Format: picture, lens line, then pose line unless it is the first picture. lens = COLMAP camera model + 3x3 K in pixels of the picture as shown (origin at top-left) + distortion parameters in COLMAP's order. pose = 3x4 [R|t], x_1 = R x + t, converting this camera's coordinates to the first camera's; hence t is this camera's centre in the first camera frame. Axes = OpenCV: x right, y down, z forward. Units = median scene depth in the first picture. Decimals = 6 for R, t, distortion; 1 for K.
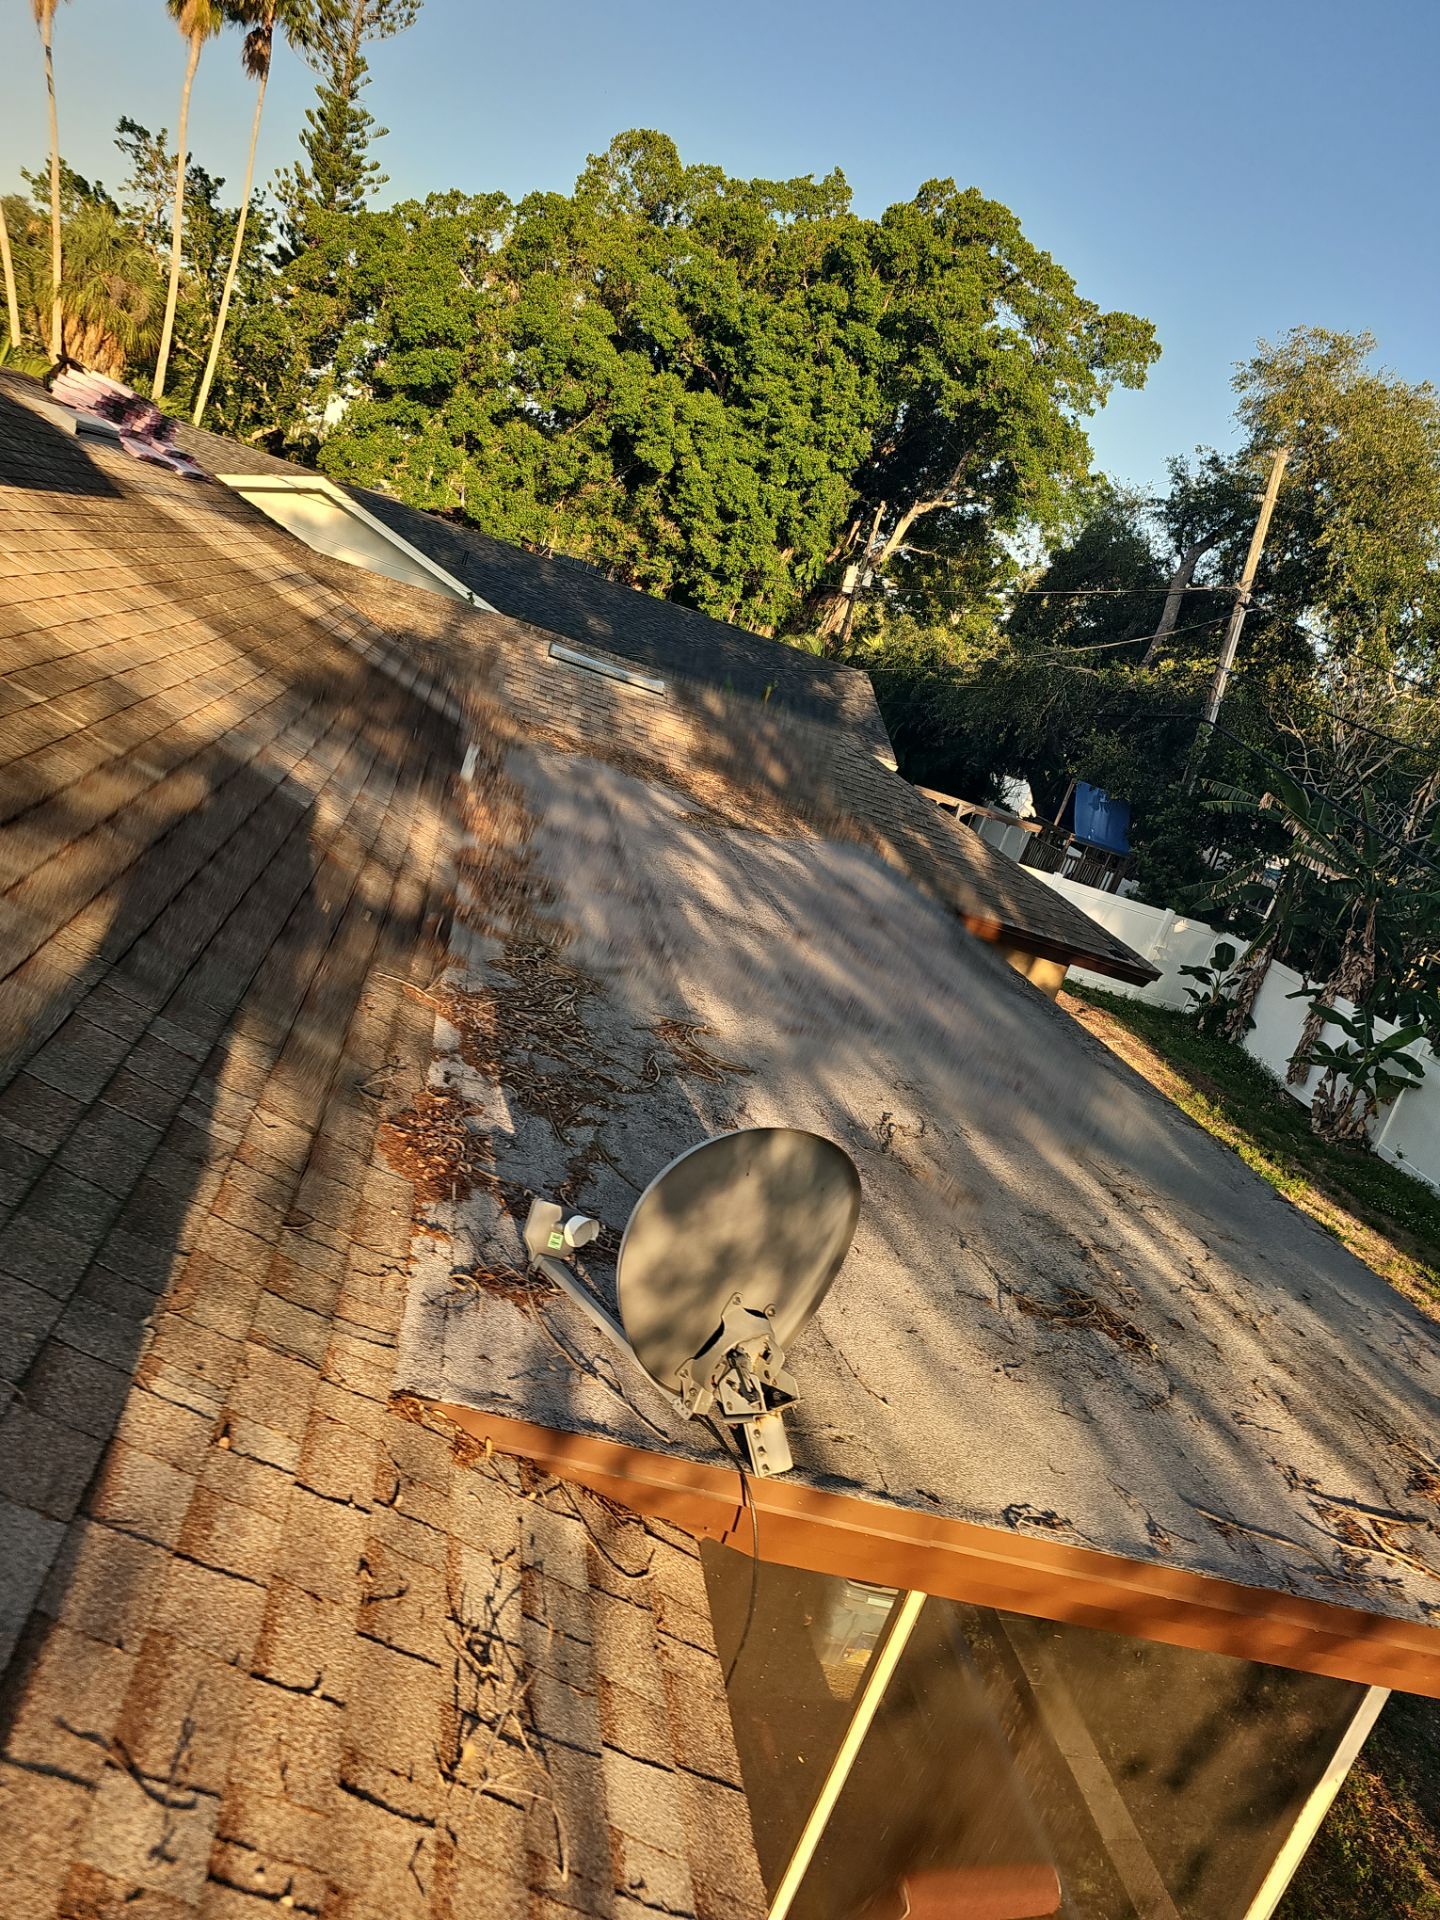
lens RADIAL K [[1290.7, 0, 714.3], [0, 1290.7, 964.5], [0, 0, 1]] dist [0.041658, -0.032587]
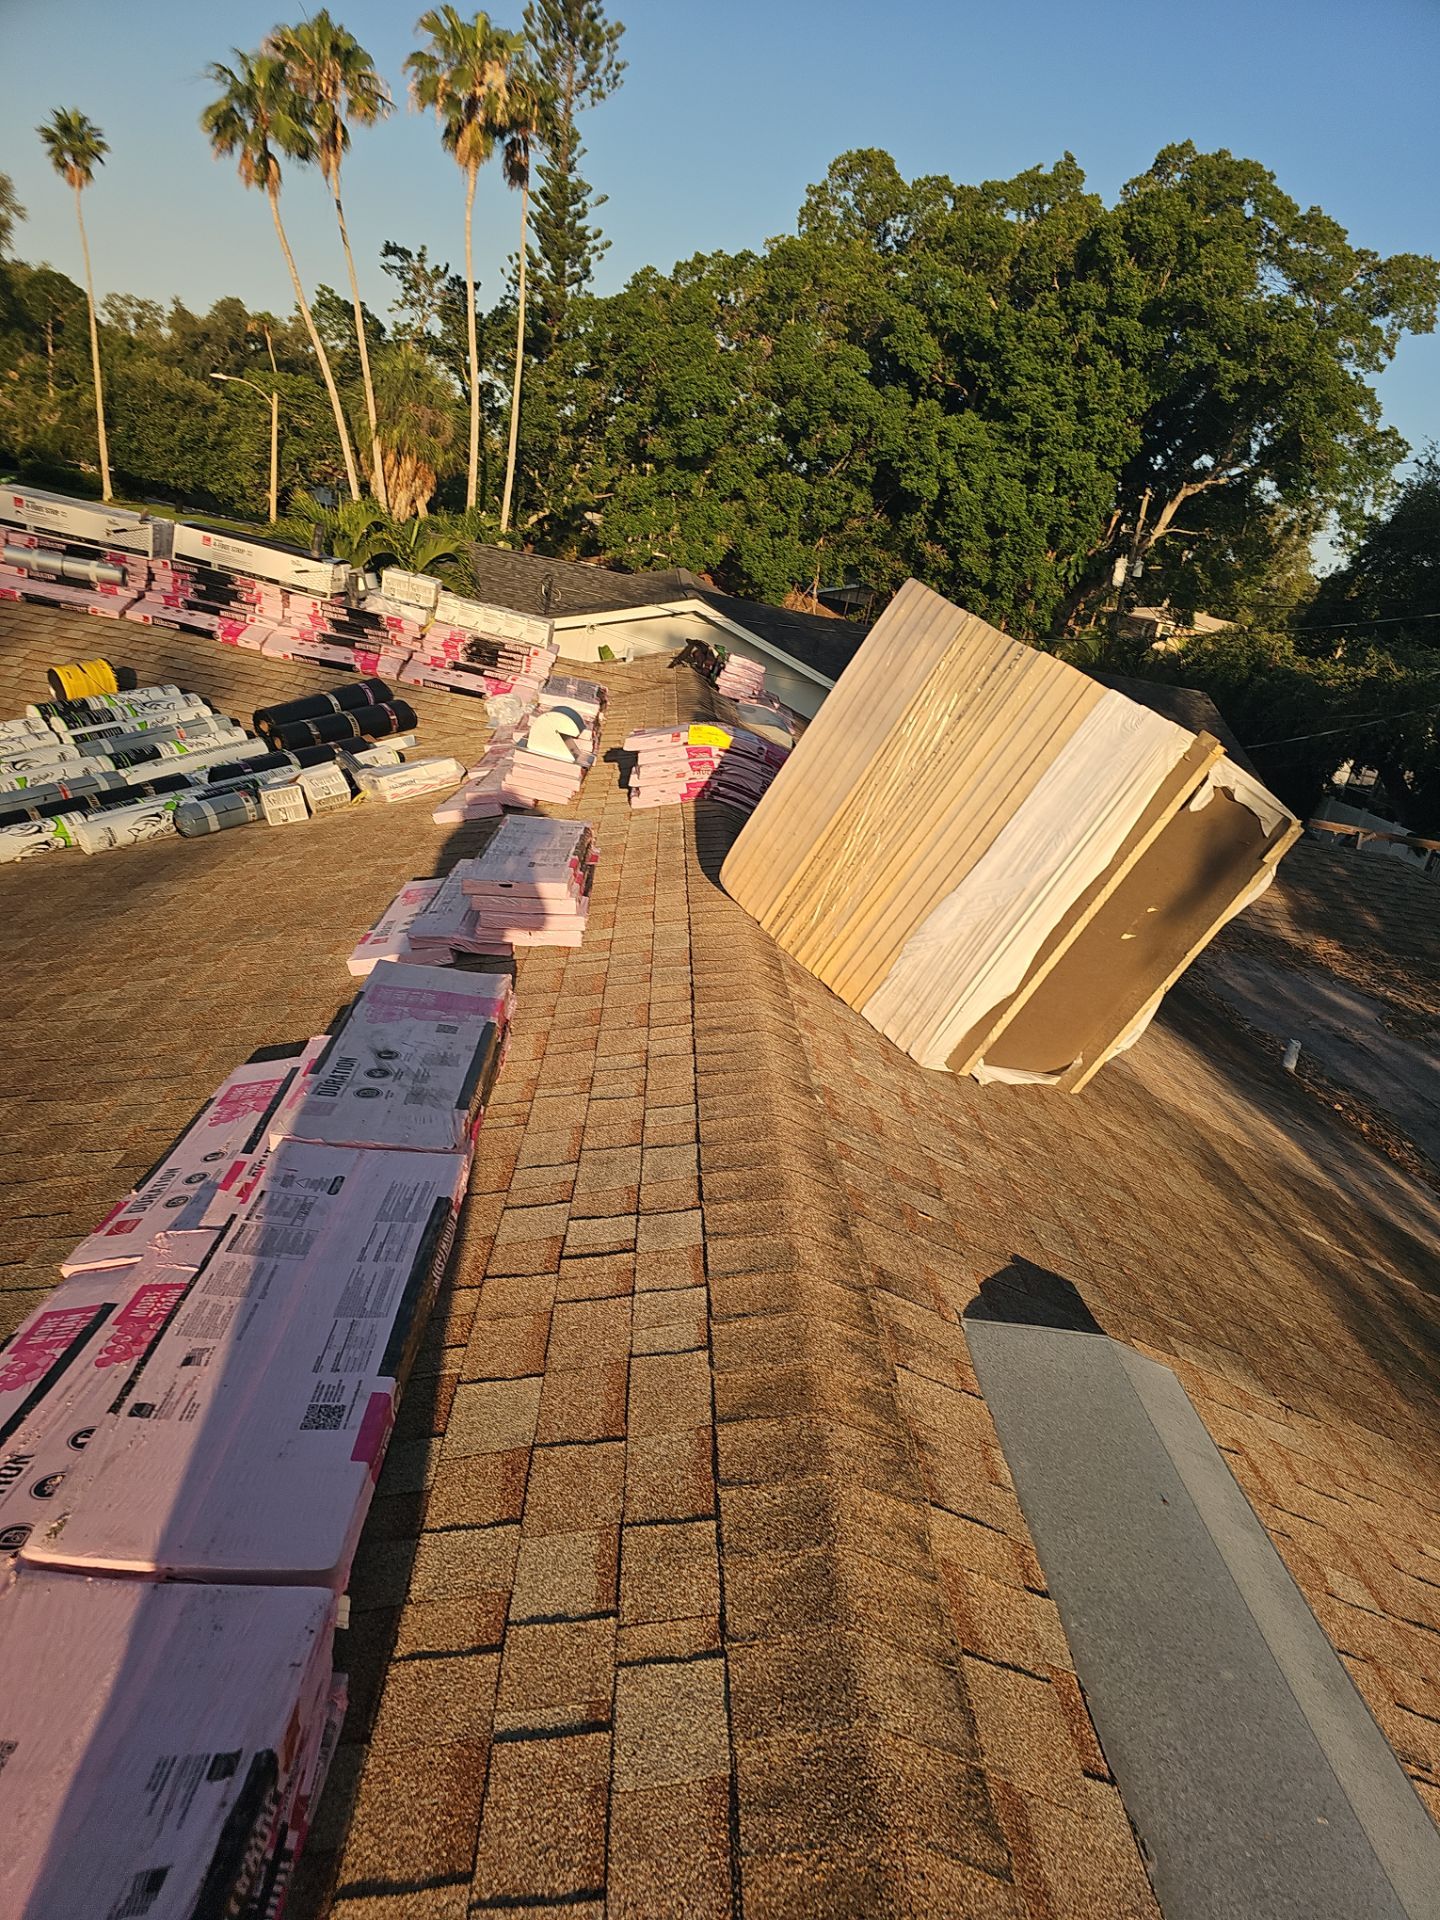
lens RADIAL K [[1229.3, 0, 726.2], [0, 1229.3, 993.1], [0, 0, 1]] dist [0.053215, -0.036460]
pose [[0.984335, -0.102314, -0.143587, -0.097352], [0.110668, 0.992526, 0.051431, -0.060416], [0.137251, -0.066515, 0.988300, -0.016635]]
